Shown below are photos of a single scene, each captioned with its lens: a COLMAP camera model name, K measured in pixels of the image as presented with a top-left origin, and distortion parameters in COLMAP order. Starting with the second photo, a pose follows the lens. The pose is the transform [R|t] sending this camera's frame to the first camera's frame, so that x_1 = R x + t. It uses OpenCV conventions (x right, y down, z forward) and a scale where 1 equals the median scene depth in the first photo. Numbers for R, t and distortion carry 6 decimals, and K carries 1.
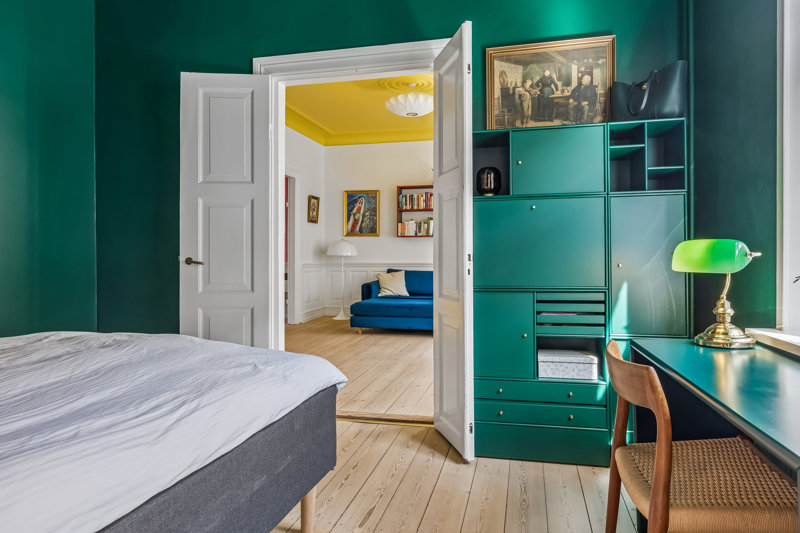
lens RADIAL K [[515.7, 0, 417.4], [0, 515.7, 246.7], [0, 0, 1]] dist [-0.006019, -0.000178]
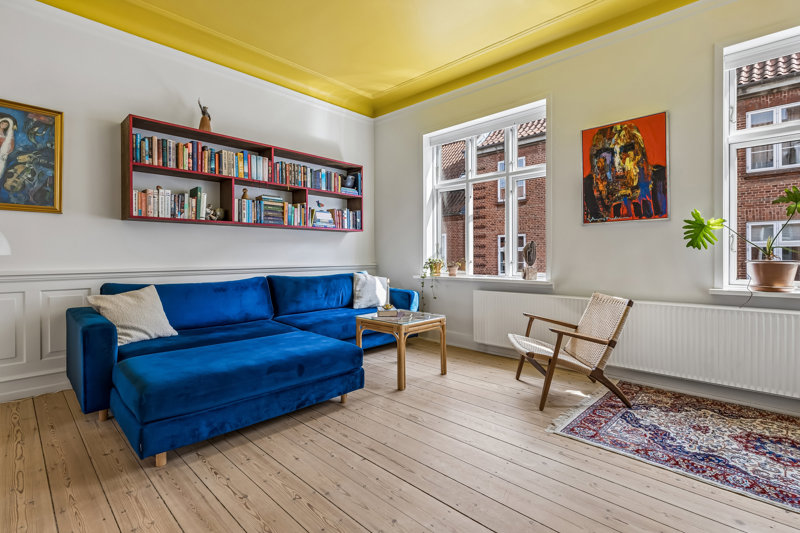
lens RADIAL K [[382.6, 0, 411.9], [0, 382.6, 256.7], [0, 0, 1]] dist [0.003197, -0.002226]
pose [[0.520767, 0.000730, 0.853698, -0.211180], [-0.009170, 0.999947, 0.004739, 0.013883], [-0.853650, -0.010297, 0.520746, 0.582698]]
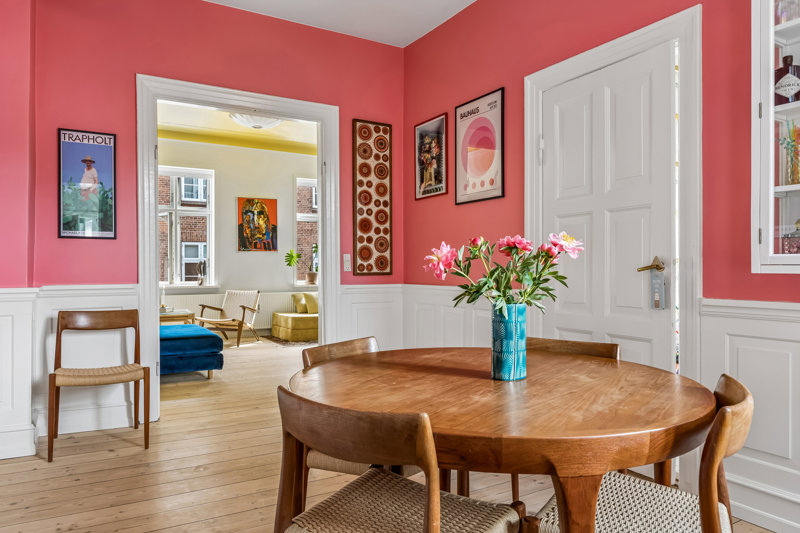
lens RADIAL K [[570.1, 0, 400.0], [0, 570.1, 268.1], [0, 0, 1]] dist [0.002366, 0.000338]
pose [[-0.672759, 0.005039, 0.739845, -0.764817], [-0.007178, 0.999885, -0.013337, 0.022179], [-0.739827, -0.014283, -0.672646, 1.145063]]
